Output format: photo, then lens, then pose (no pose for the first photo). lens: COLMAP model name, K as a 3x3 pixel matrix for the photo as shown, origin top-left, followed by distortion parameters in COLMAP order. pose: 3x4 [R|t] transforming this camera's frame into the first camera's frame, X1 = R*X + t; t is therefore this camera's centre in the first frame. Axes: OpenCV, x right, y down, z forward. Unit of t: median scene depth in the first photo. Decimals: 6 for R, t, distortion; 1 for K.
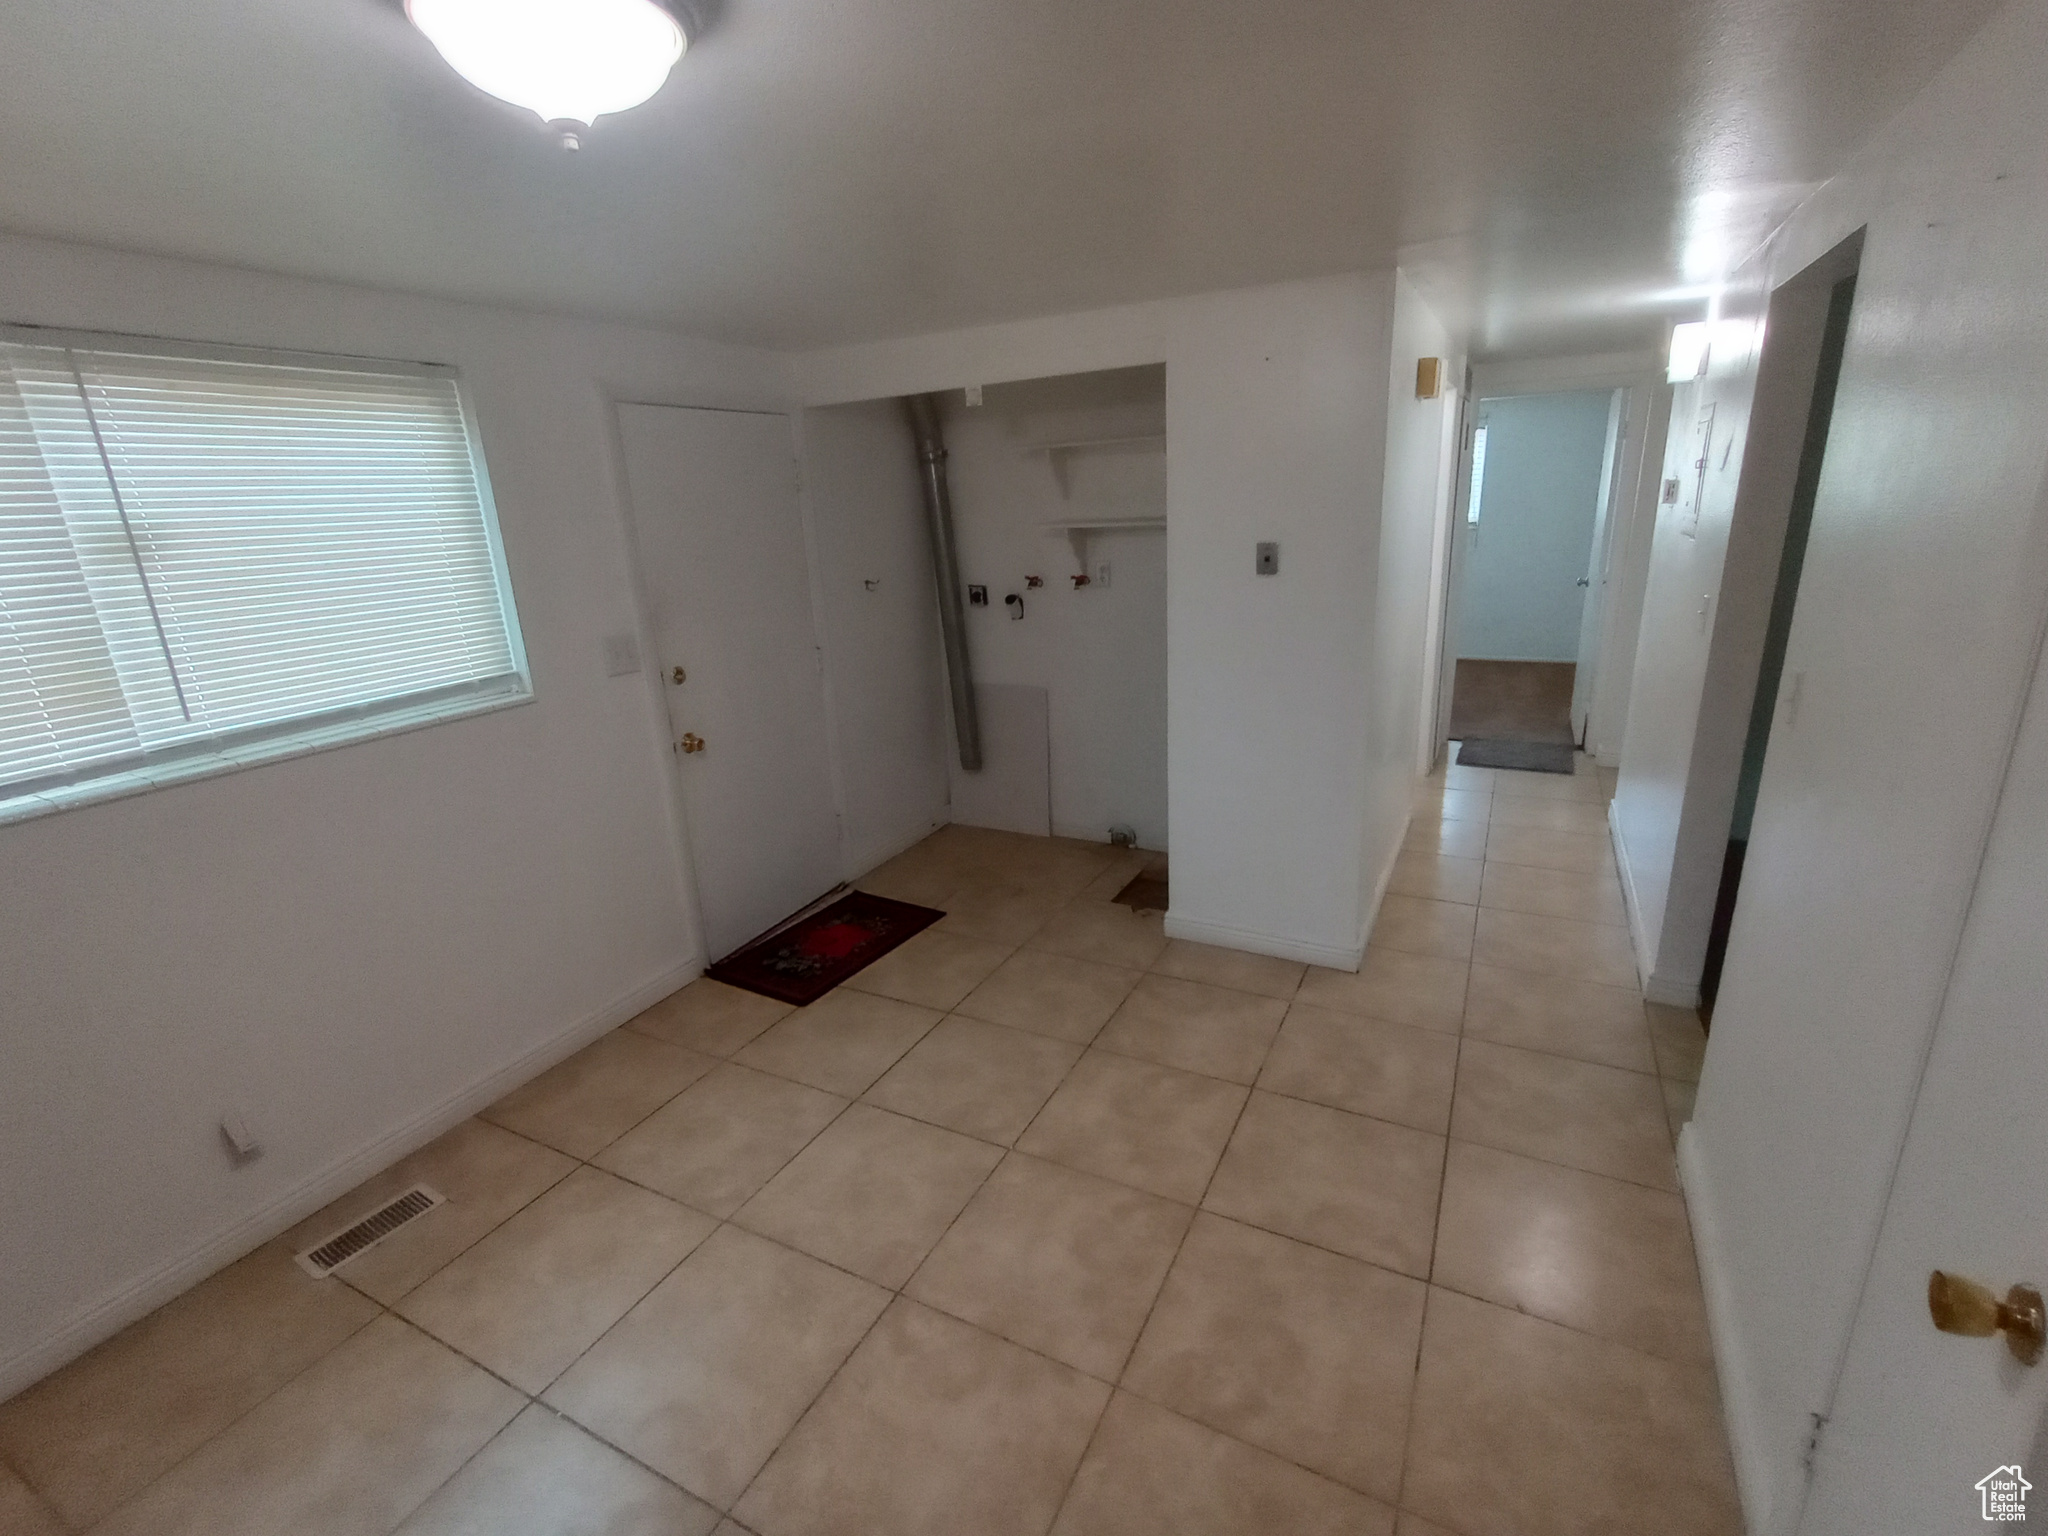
lens RADIAL K [[925.0, 0, 1038.2], [0, 925.0, 776.2], [0, 0, 1]] dist [0.001053, 0.000489]
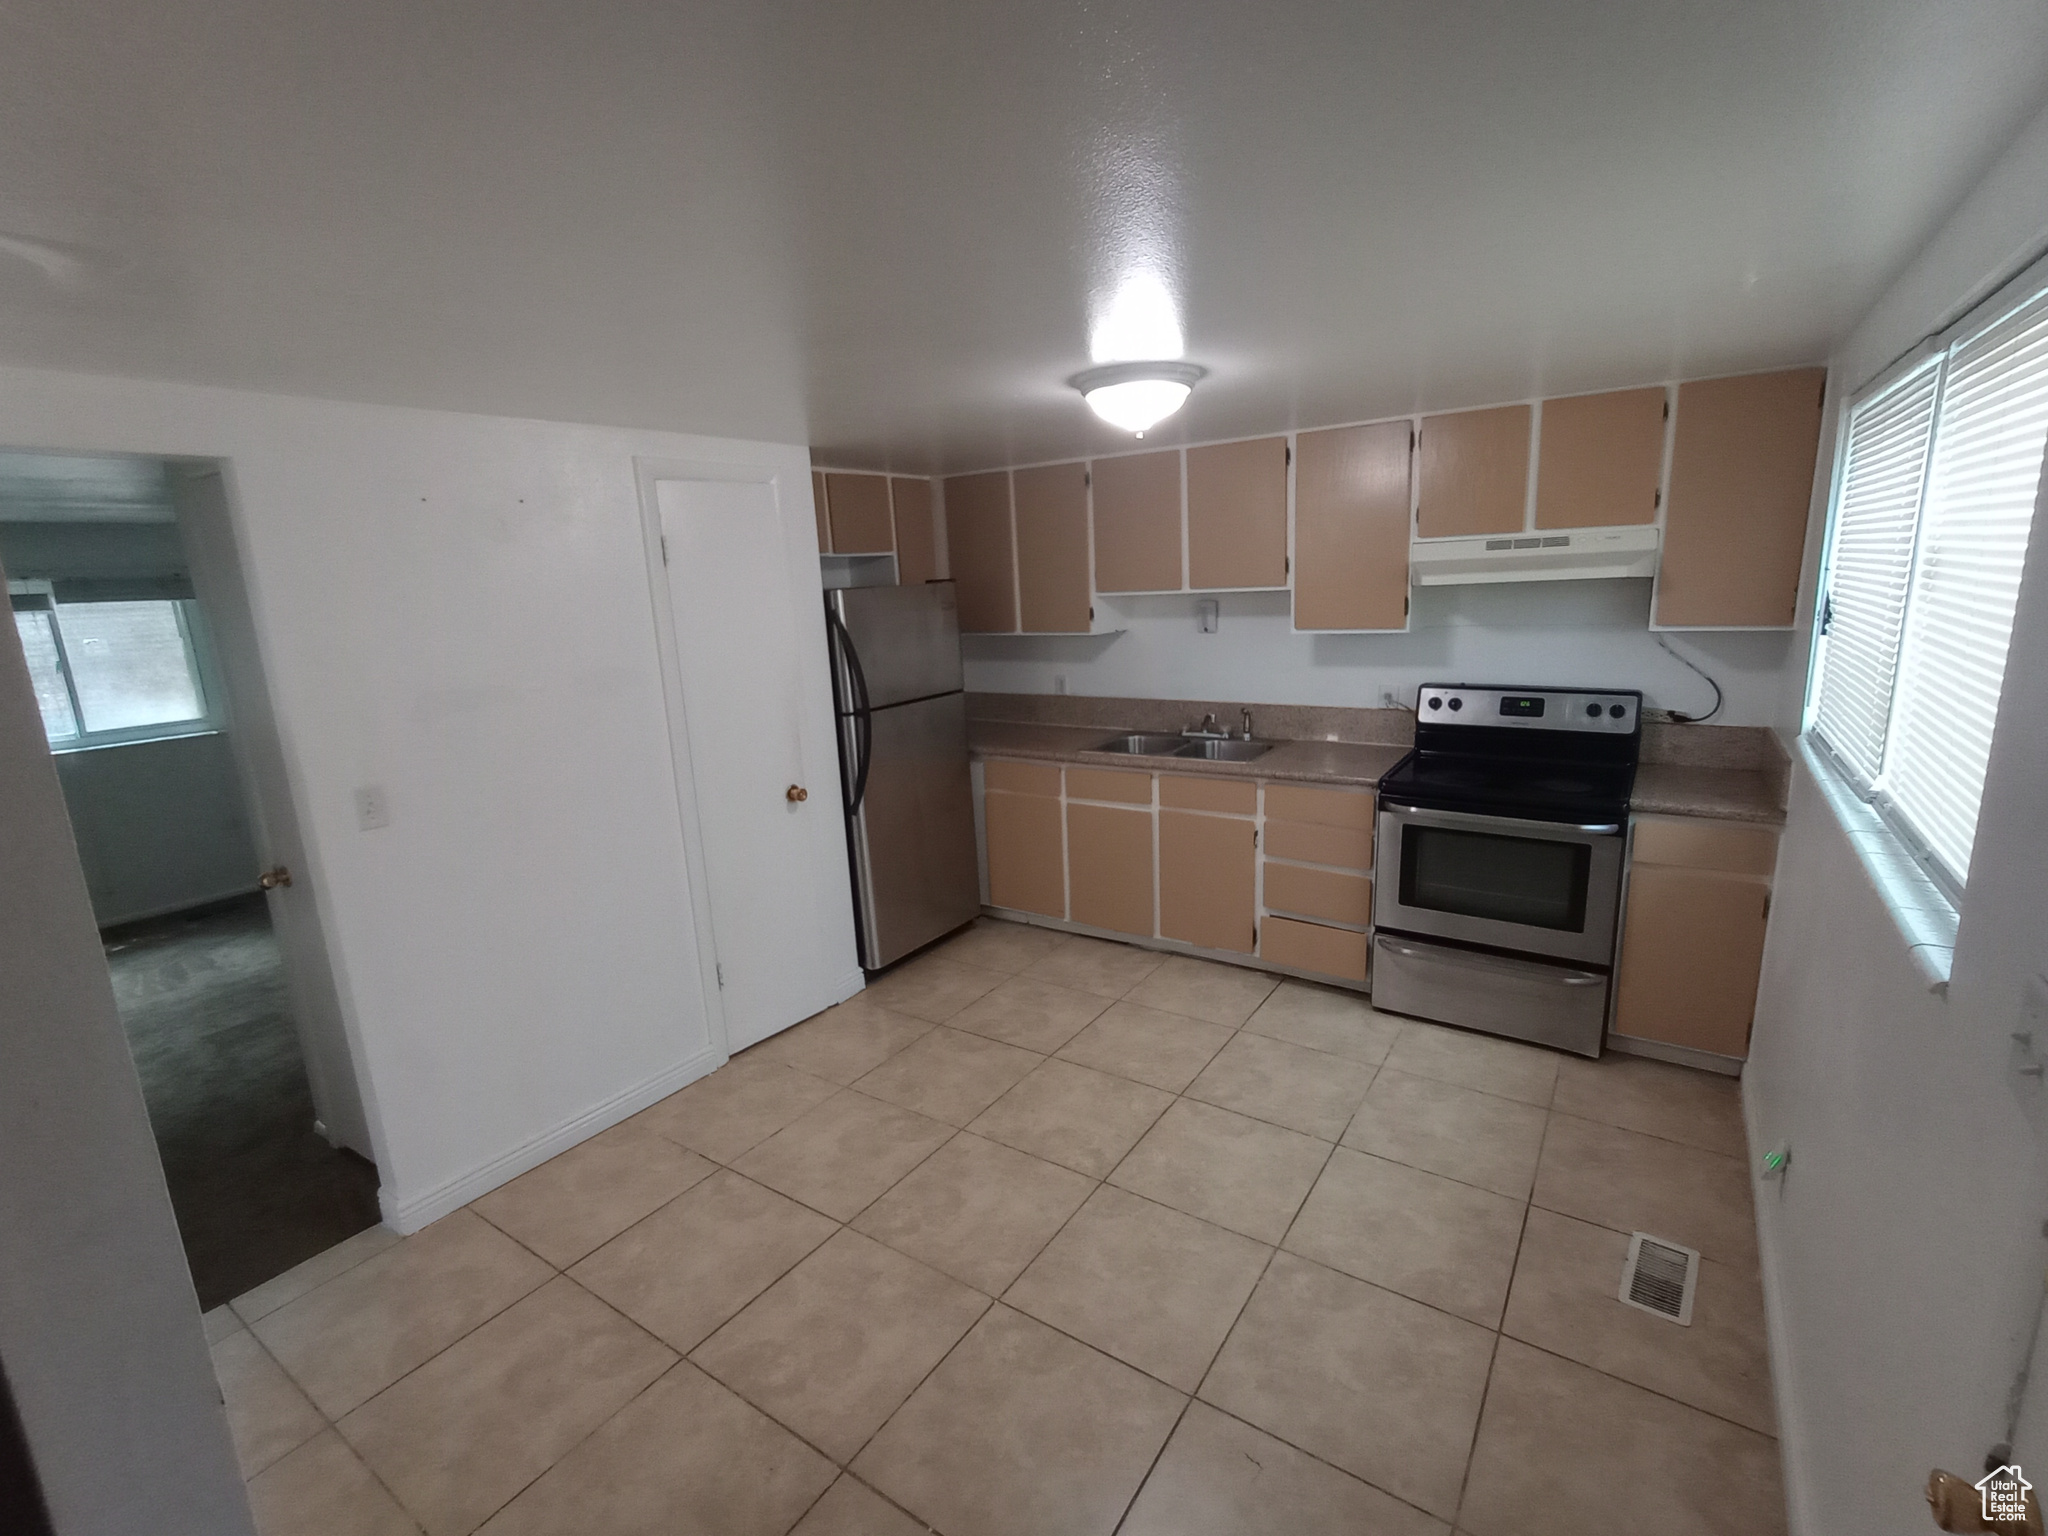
lens RADIAL K [[925.0, 0, 1038.2], [0, 925.0, 776.2], [0, 0, 1]] dist [0.001053, 0.000489]
pose [[-0.989077, 0.064521, 0.132531, -0.247838], [0.121577, 0.865468, 0.485987, -0.533404], [-0.083345, 0.496791, -0.863859, 1.695642]]
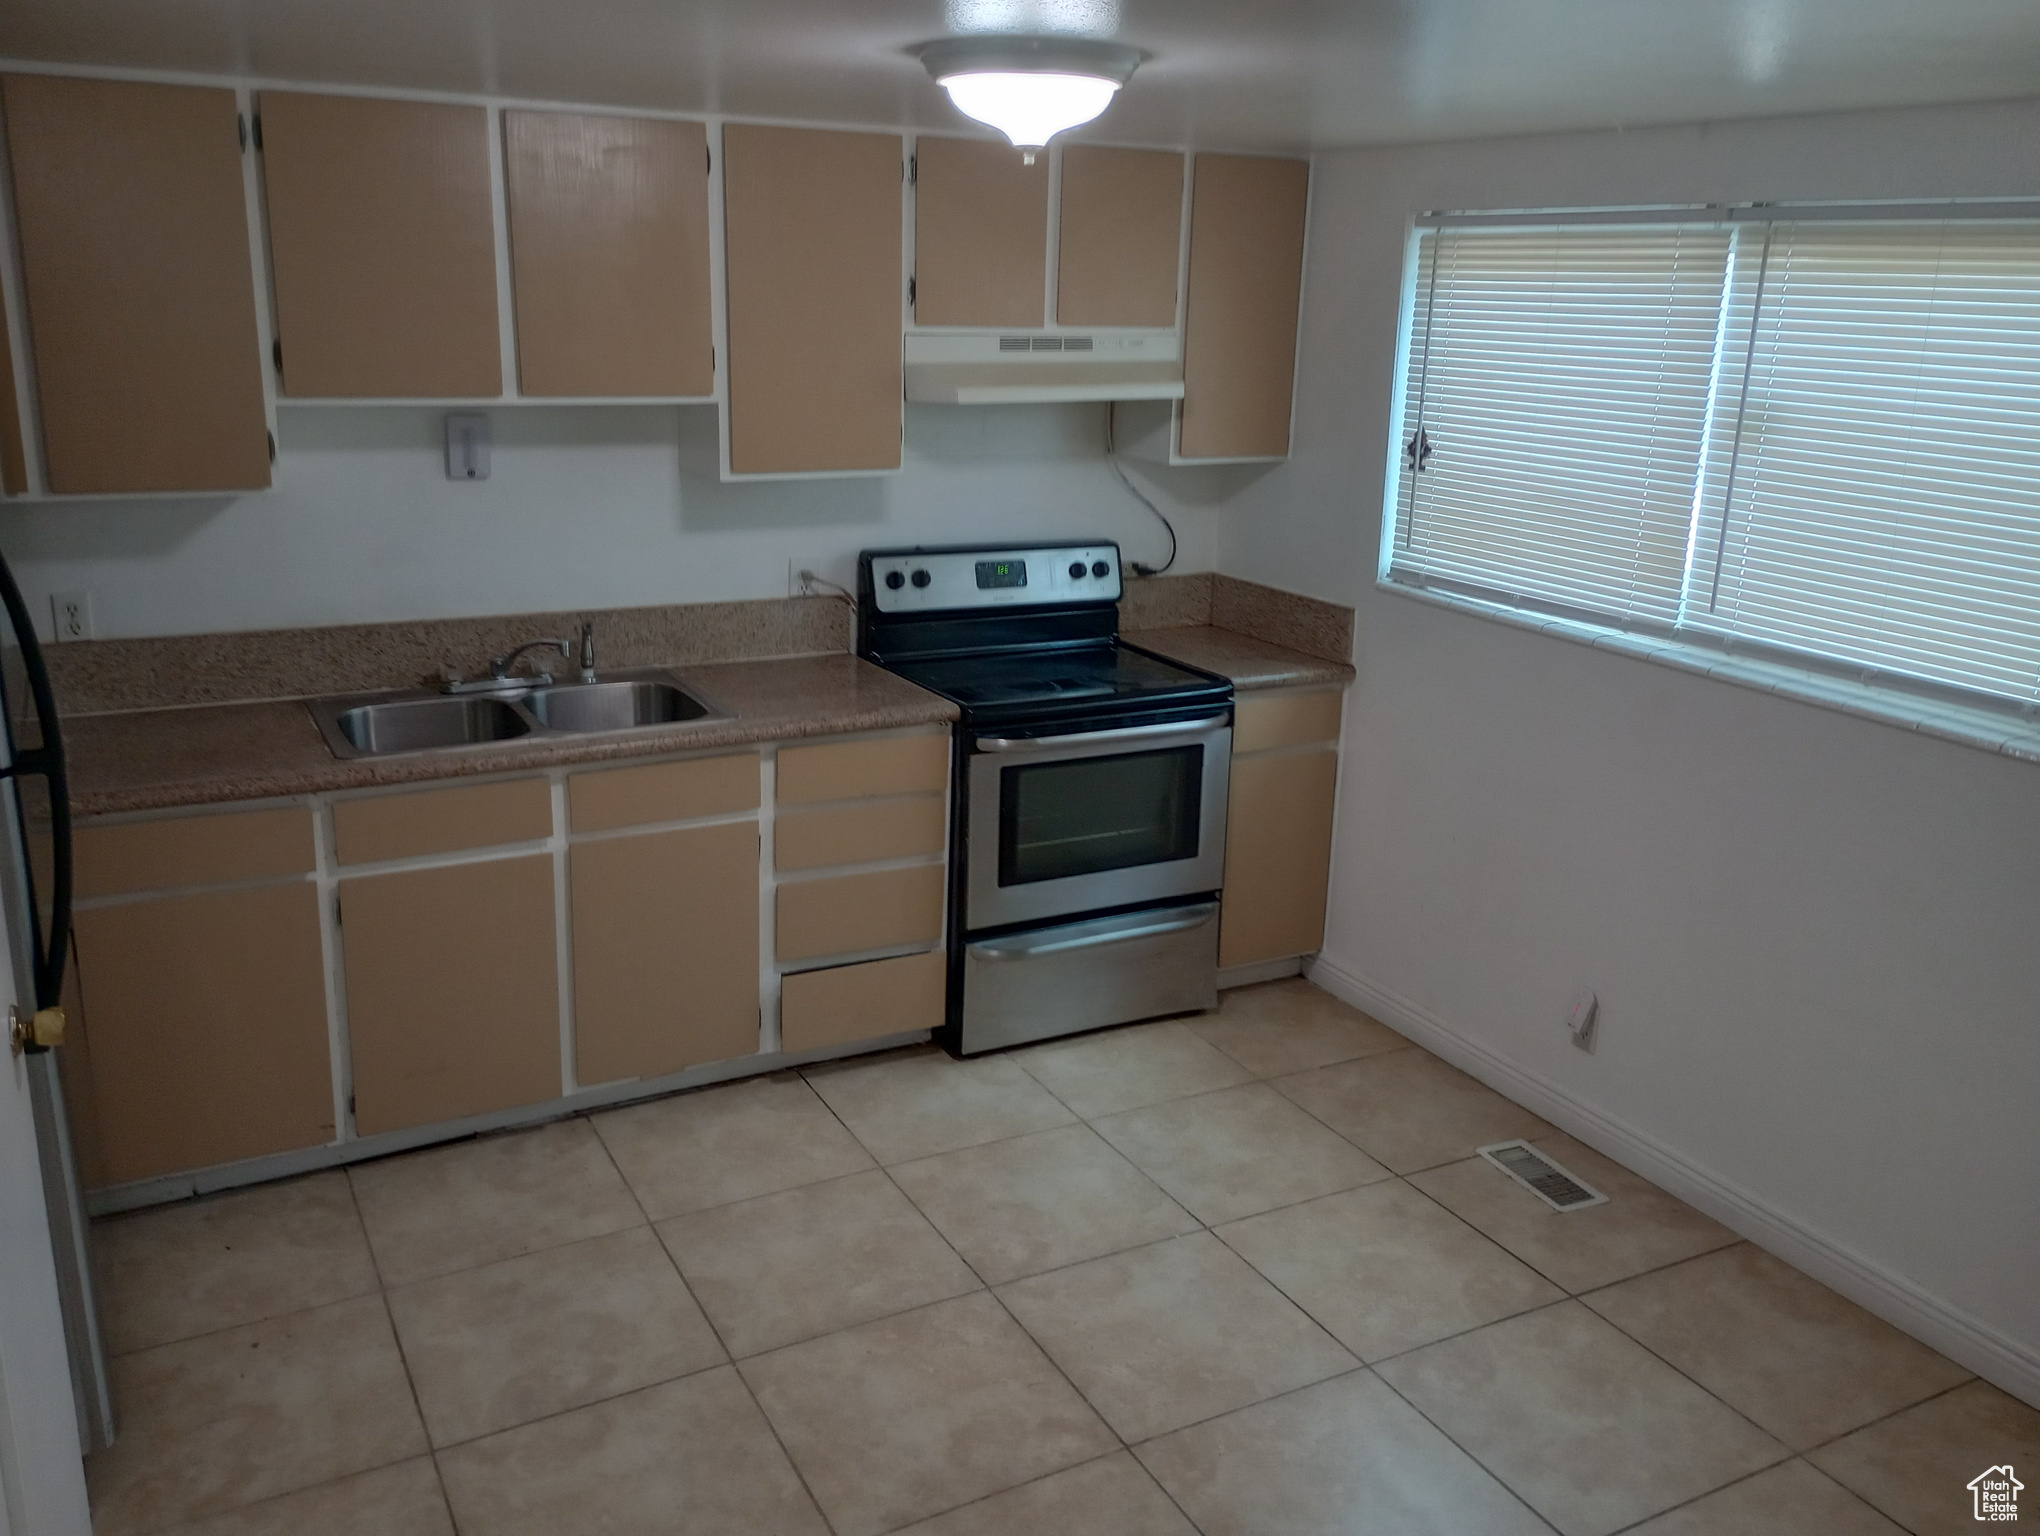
lens RADIAL K [[1685.5, 0, 1026.4], [0, 1685.5, 760.4], [0, 0, 1]] dist [0.077195, -0.091781]
pose [[-0.566032, 0.257104, -0.783266, 0.783988], [-0.244584, 0.854969, 0.457390, -0.508188], [0.787265, 0.450472, -0.421056, 1.165542]]
